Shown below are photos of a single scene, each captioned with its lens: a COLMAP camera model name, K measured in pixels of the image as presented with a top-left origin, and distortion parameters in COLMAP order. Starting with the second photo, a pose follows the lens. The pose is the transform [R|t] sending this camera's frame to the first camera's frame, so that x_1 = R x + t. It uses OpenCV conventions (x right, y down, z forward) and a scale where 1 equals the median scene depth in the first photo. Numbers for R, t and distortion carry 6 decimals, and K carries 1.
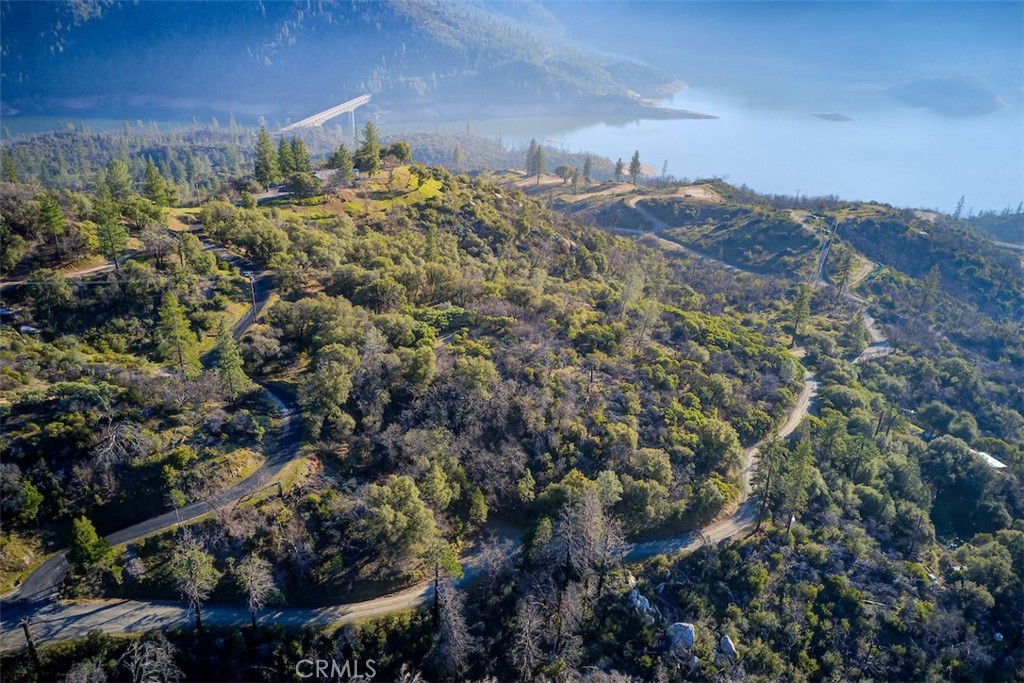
lens RADIAL K [[841.3, 0, 512.0], [0, 841.3, 341.5], [0, 0, 1]] dist [-0.010768, 0.005518]
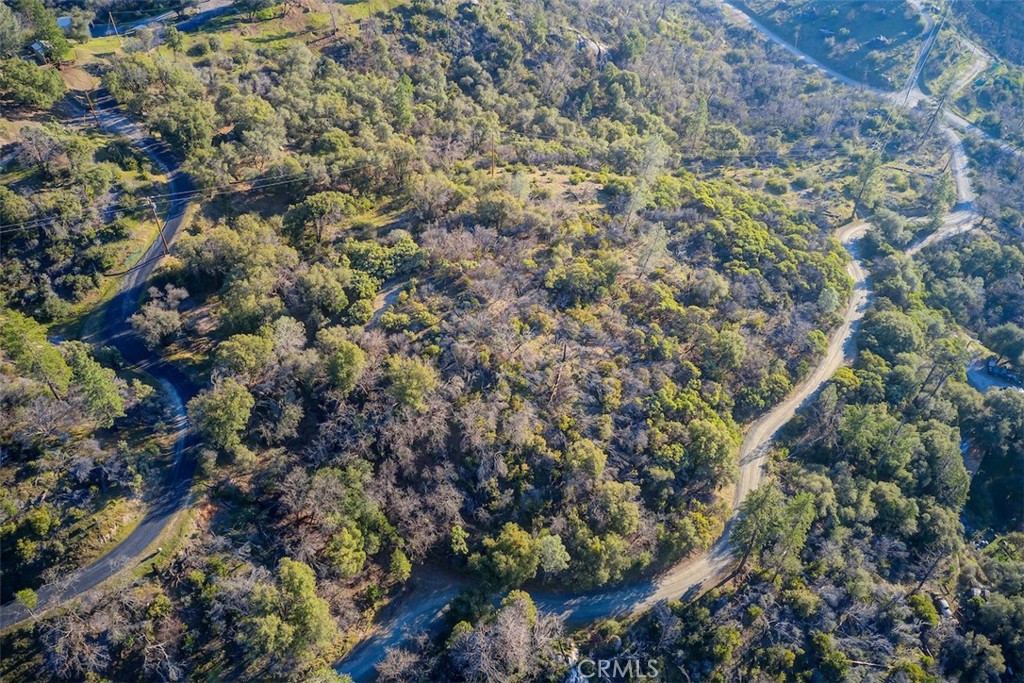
lens RADIAL K [[888.4, 0, 512.0], [0, 888.4, 341.5], [0, 0, 1]] dist [-0.015525, 0.011274]
pose [[0.997076, 0.042458, -0.063534, 0.096244], [-0.018370, 0.940233, 0.340037, -0.256270], [0.074174, -0.337876, 0.938263, 0.190225]]
